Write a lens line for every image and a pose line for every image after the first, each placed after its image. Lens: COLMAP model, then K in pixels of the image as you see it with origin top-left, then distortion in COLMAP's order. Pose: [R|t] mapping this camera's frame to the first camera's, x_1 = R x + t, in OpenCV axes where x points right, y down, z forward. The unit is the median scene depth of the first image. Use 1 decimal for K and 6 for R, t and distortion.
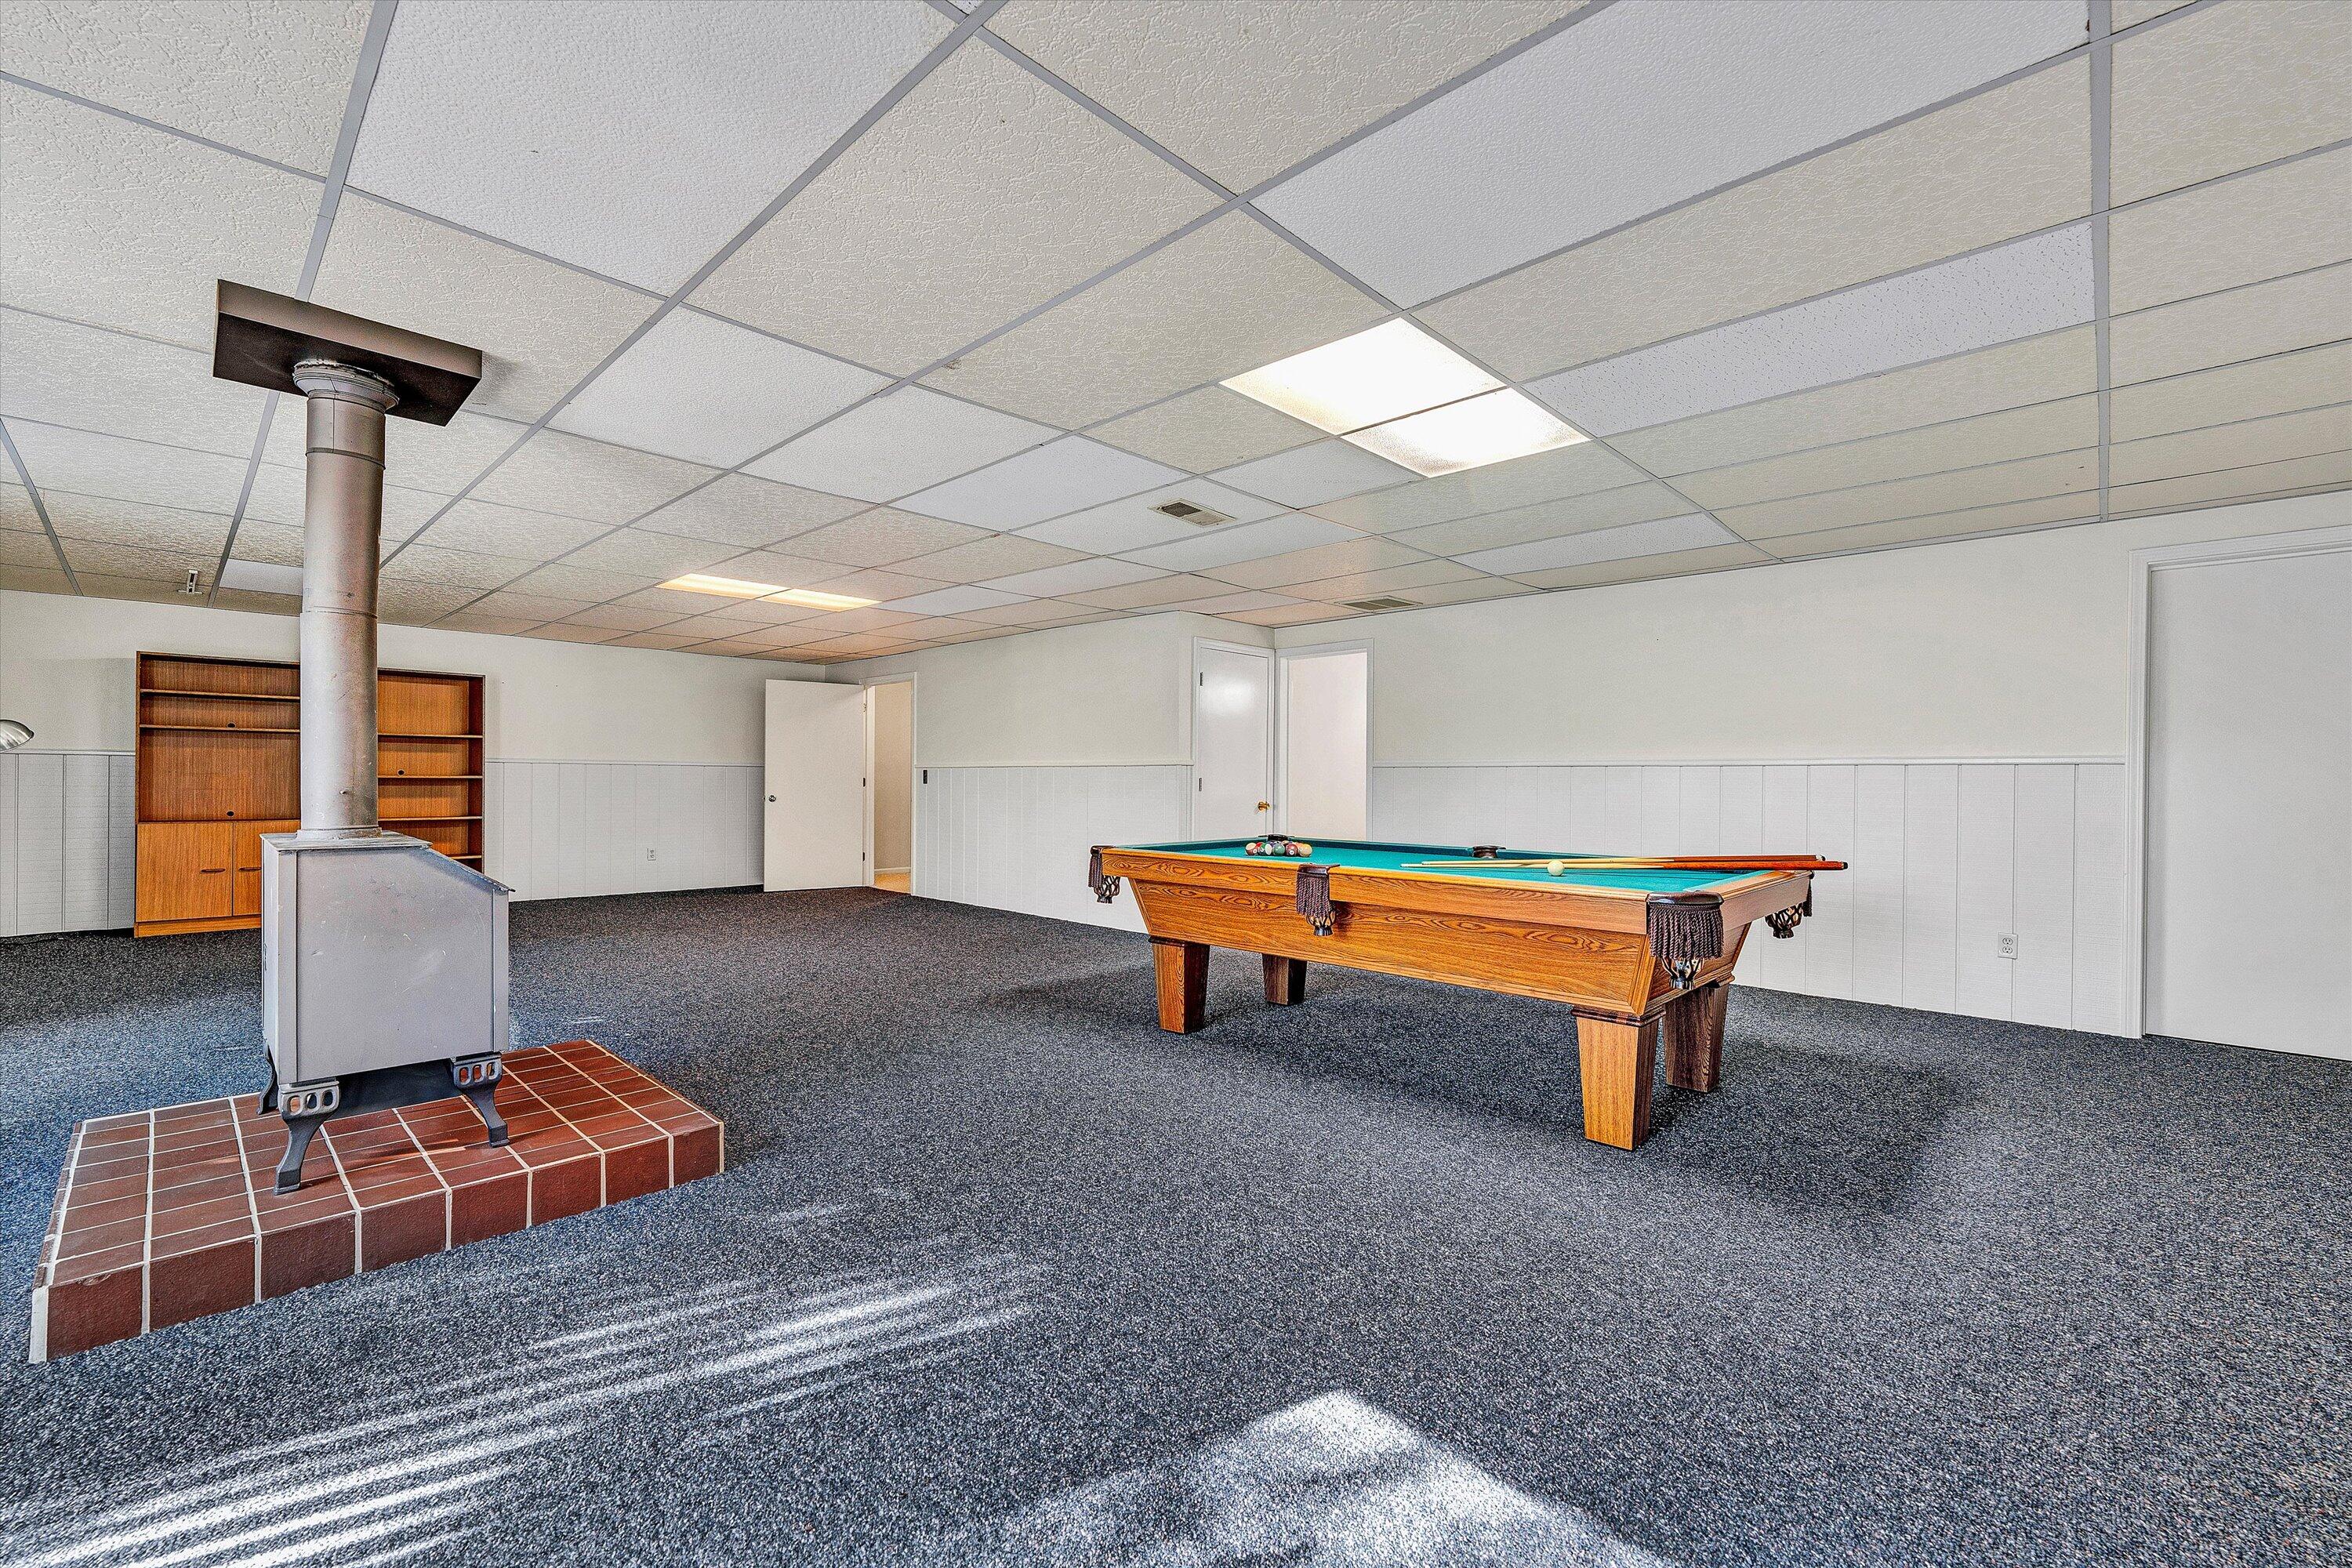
lens RADIAL K [[996.9, 0, 1176.0], [0, 996.9, 784.0], [0, 0, 1]] dist [-0.002889, -0.000369]
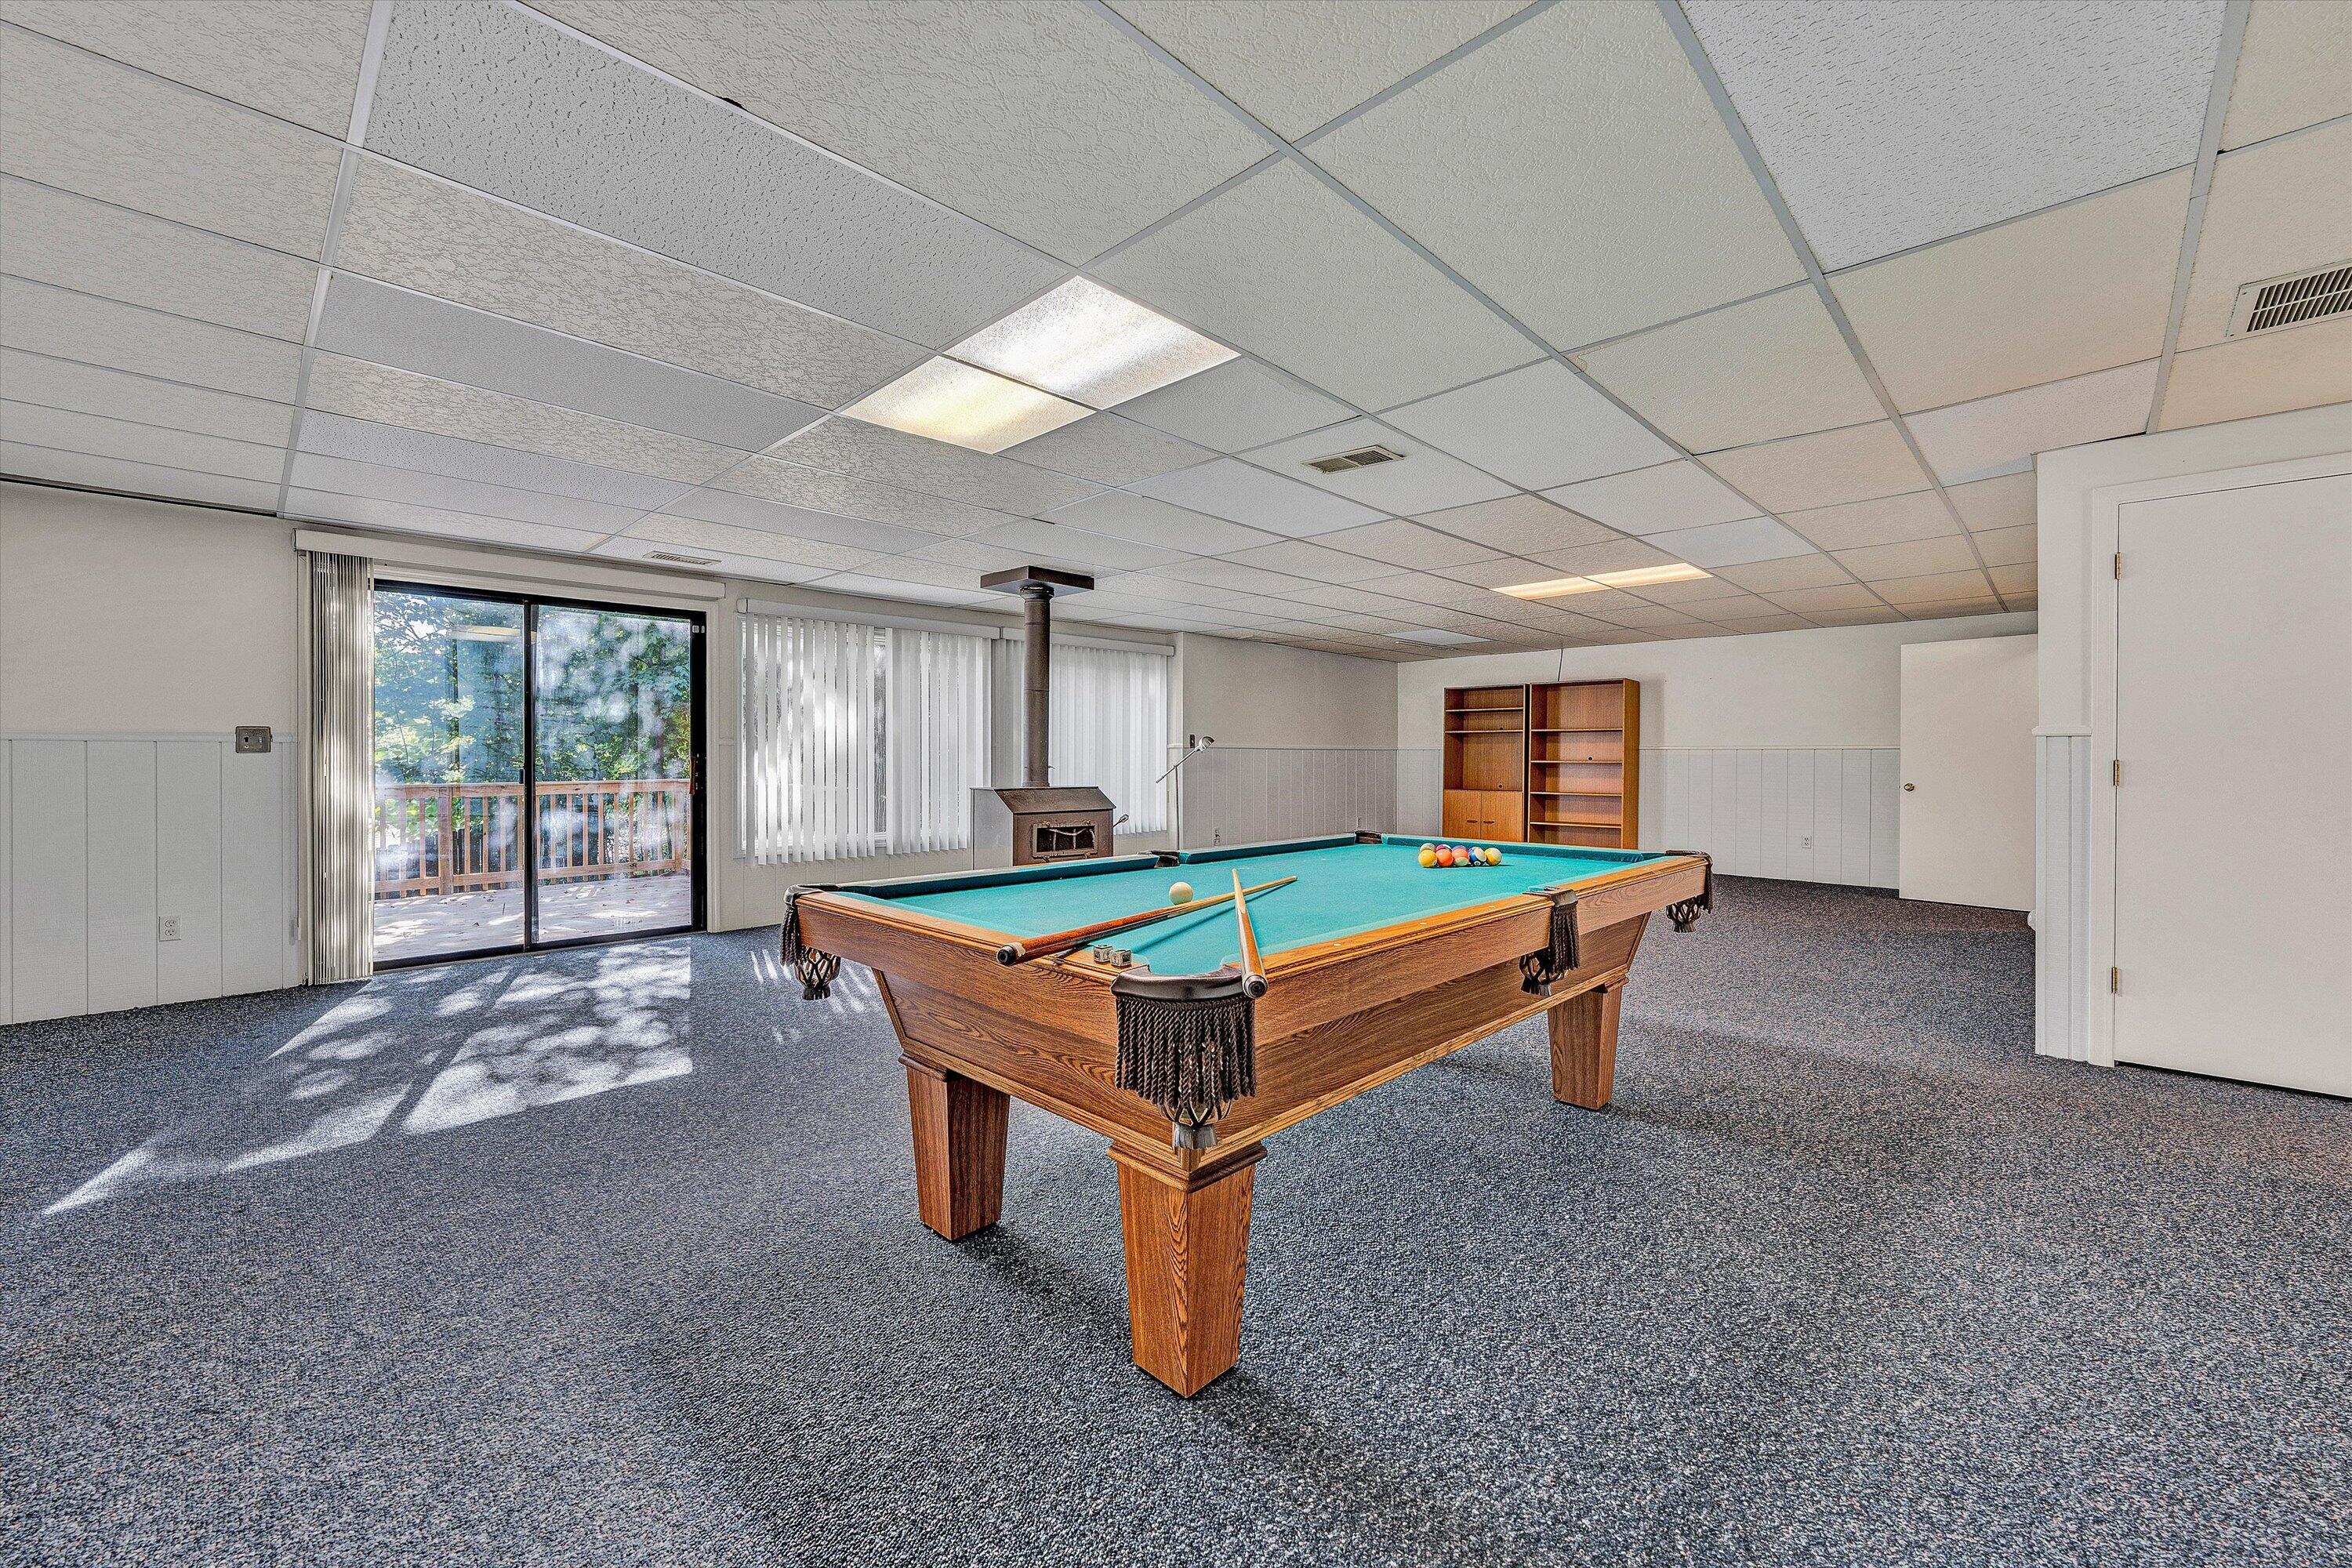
lens RADIAL K [[944.3, 0, 1176.0], [0, 944.3, 784.0], [0, 0, 1]] dist [0.000072, -0.000035]
pose [[-0.027817, 0.022368, -0.999363, 0.875140], [-0.006584, 0.999724, 0.022560, -0.004780], [0.999591, 0.007207, -0.027662, 0.885549]]
